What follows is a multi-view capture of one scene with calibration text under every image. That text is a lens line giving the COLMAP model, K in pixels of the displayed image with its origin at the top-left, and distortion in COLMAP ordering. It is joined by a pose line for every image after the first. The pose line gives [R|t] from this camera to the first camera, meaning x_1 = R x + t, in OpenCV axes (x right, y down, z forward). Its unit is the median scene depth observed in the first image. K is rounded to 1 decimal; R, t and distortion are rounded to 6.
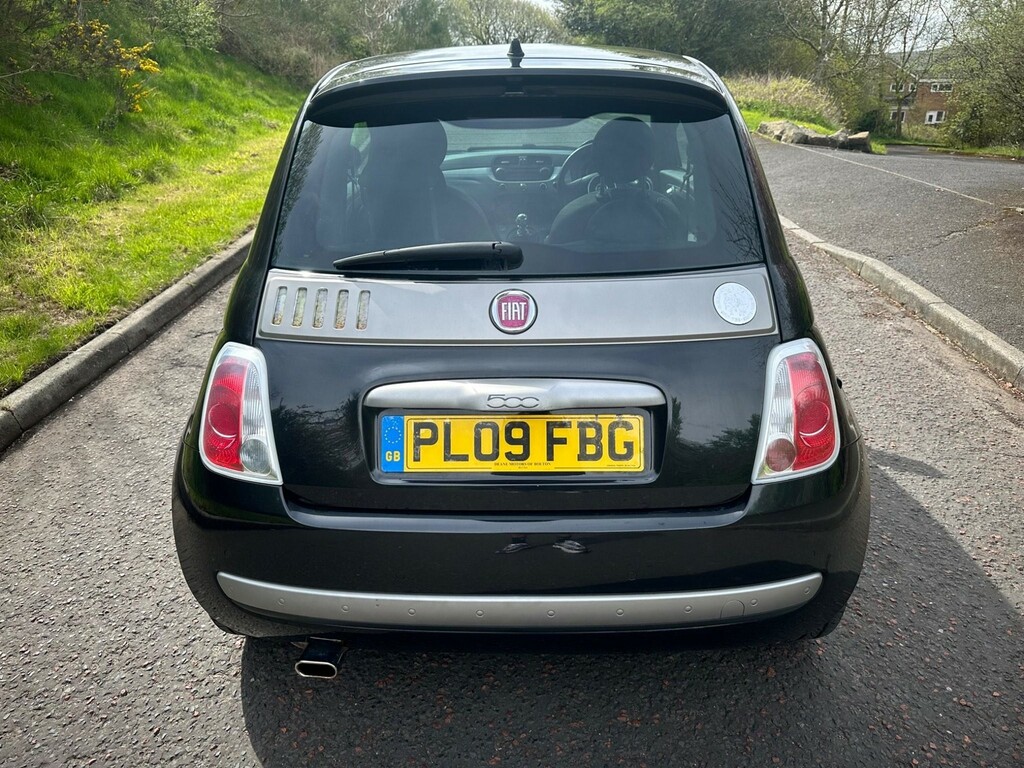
lens RADIAL K [[726.1, 0, 480.5], [0, 726.1, 362.0], [0, 0, 1]] dist [0.014347, -0.023314]
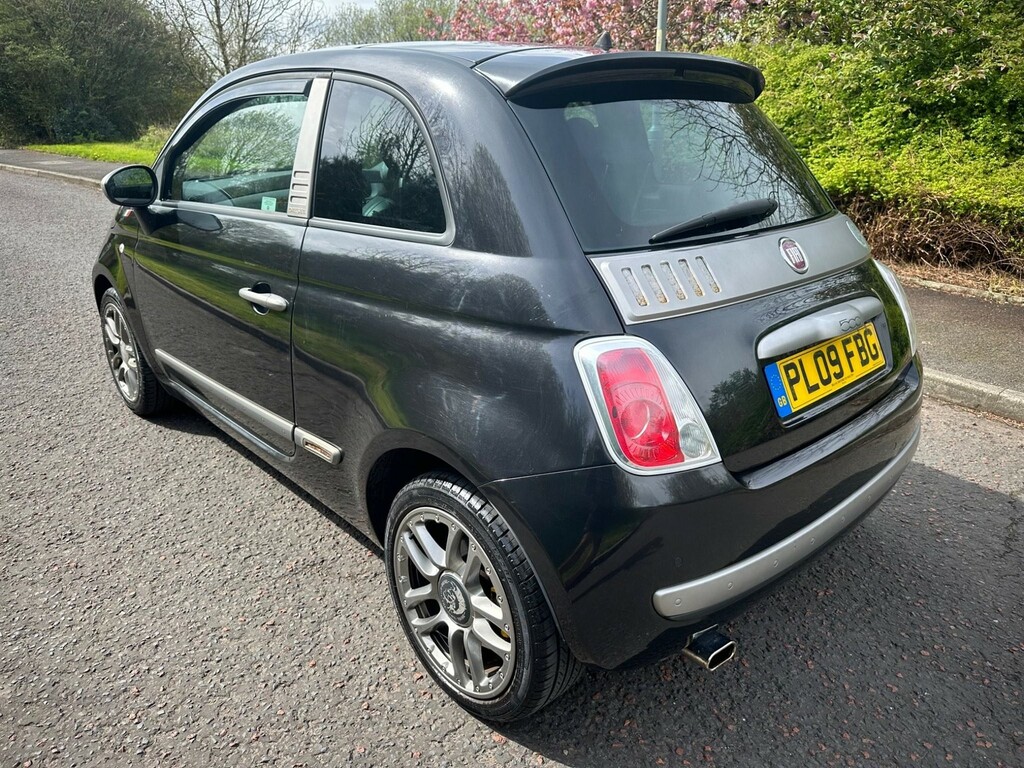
lens RADIAL K [[726.1, 0, 513.8], [0, 726.1, 384.7], [0, 0, 1]] dist [0.014347, -0.023314]
pose [[0.719499, -0.228298, 0.655898, -1.095439], [0.251759, 0.965926, 0.060037, -0.055797], [-0.647255, 0.121931, 0.752458, 0.458797]]
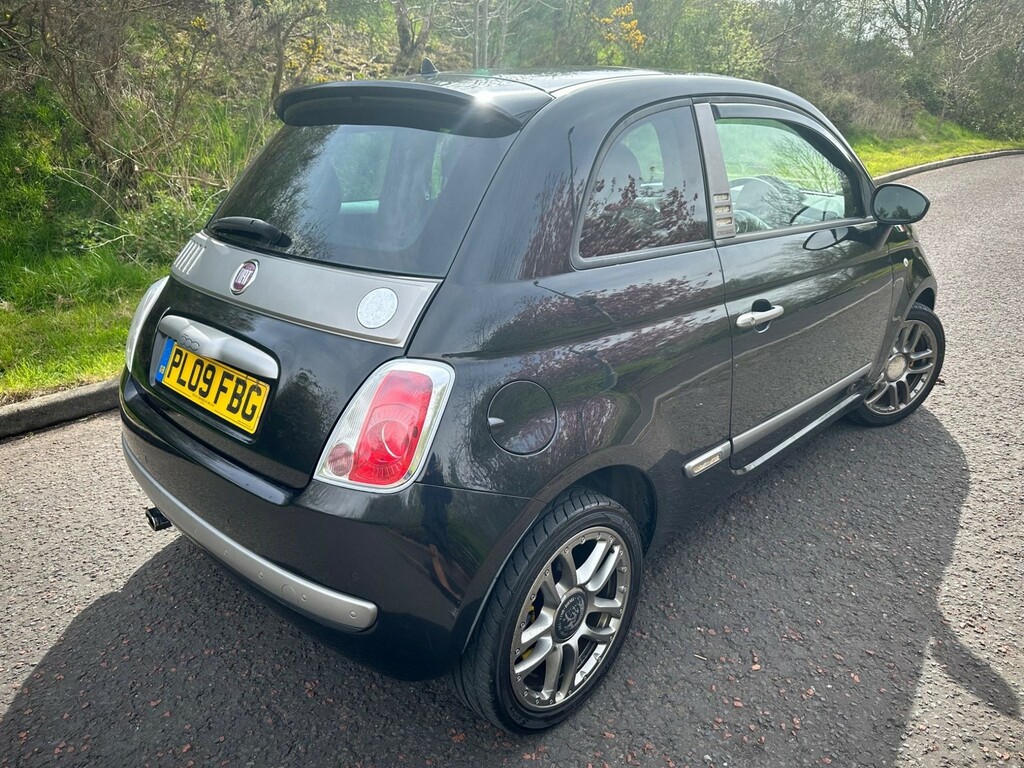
lens RADIAL K [[726.1, 0, 506.9], [0, 726.1, 380.8], [0, 0, 1]] dist [0.014347, -0.023314]
pose [[0.743673, 0.244813, -0.622108, 1.165304], [-0.258723, 0.963423, 0.069848, -0.102927], [0.616452, 0.109010, 0.779810, 0.368482]]
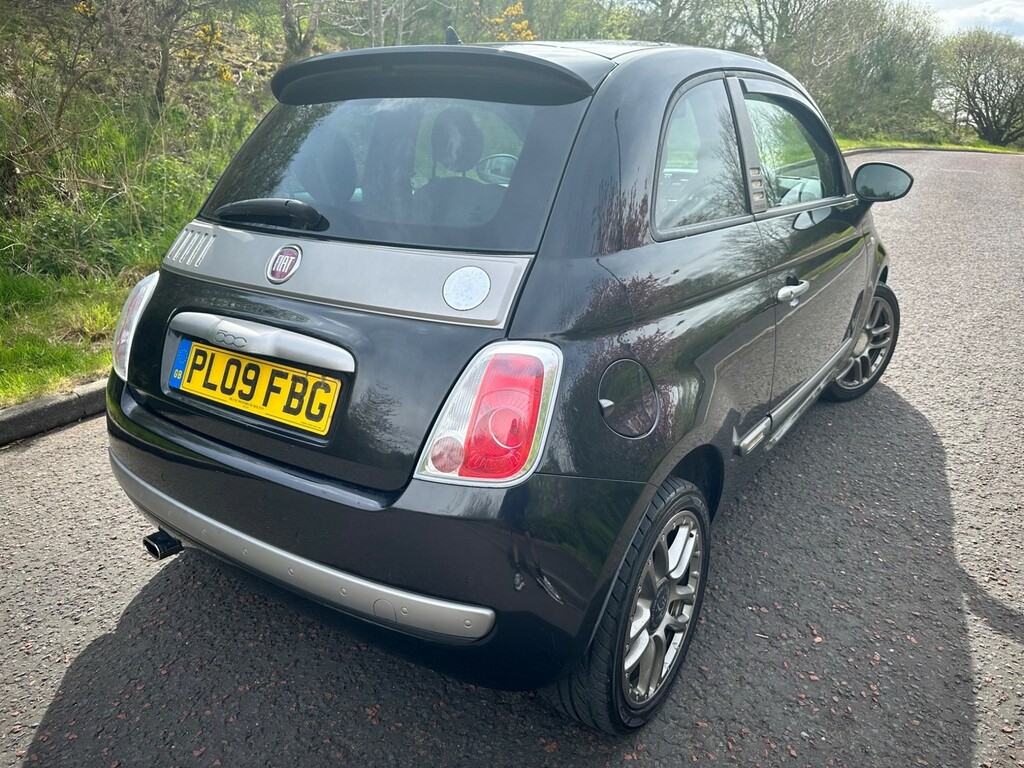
lens RADIAL K [[726.1, 0, 488.3], [0, 726.1, 387.2], [0, 0, 1]] dist [0.014347, -0.023314]
pose [[0.837705, 0.199698, -0.508303, 0.886814], [-0.211642, 0.976723, 0.034933, 0.005386], [0.503447, 0.078314, 0.860470, 0.260547]]
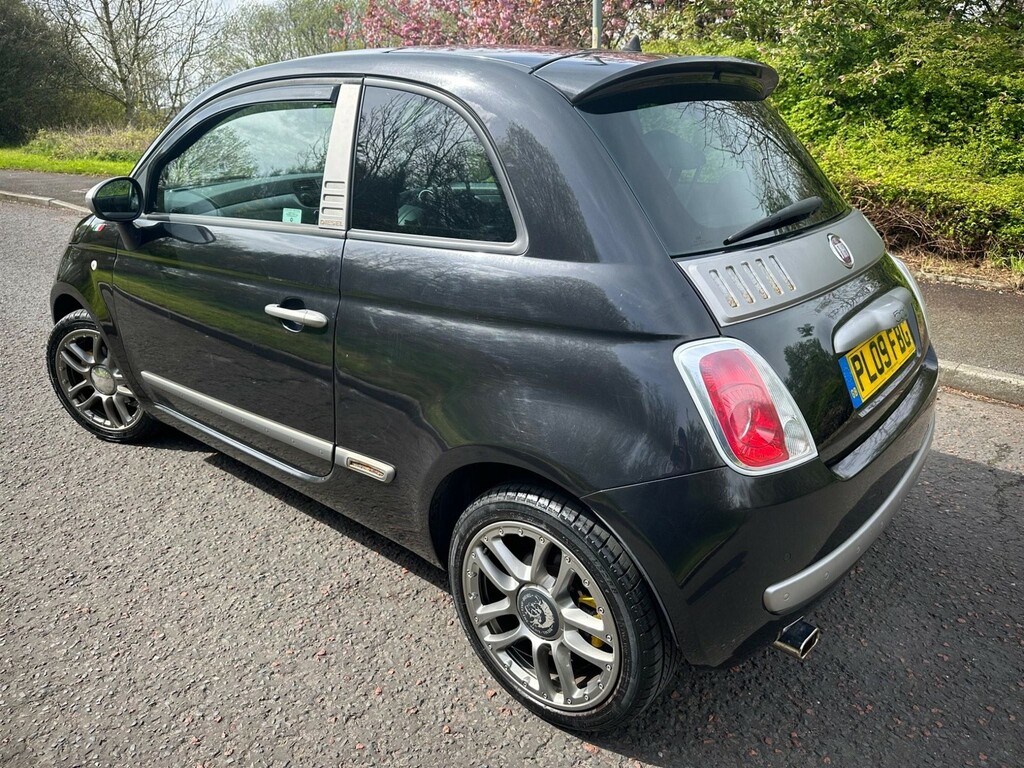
lens RADIAL K [[726.1, 0, 508.5], [0, 726.1, 378.6], [0, 0, 1]] dist [0.014347, -0.023314]
pose [[0.627914, -0.265435, 0.731620, -1.247877], [0.297352, 0.950549, 0.089660, -0.144050], [-0.719240, 0.161250, 0.675790, 0.635775]]
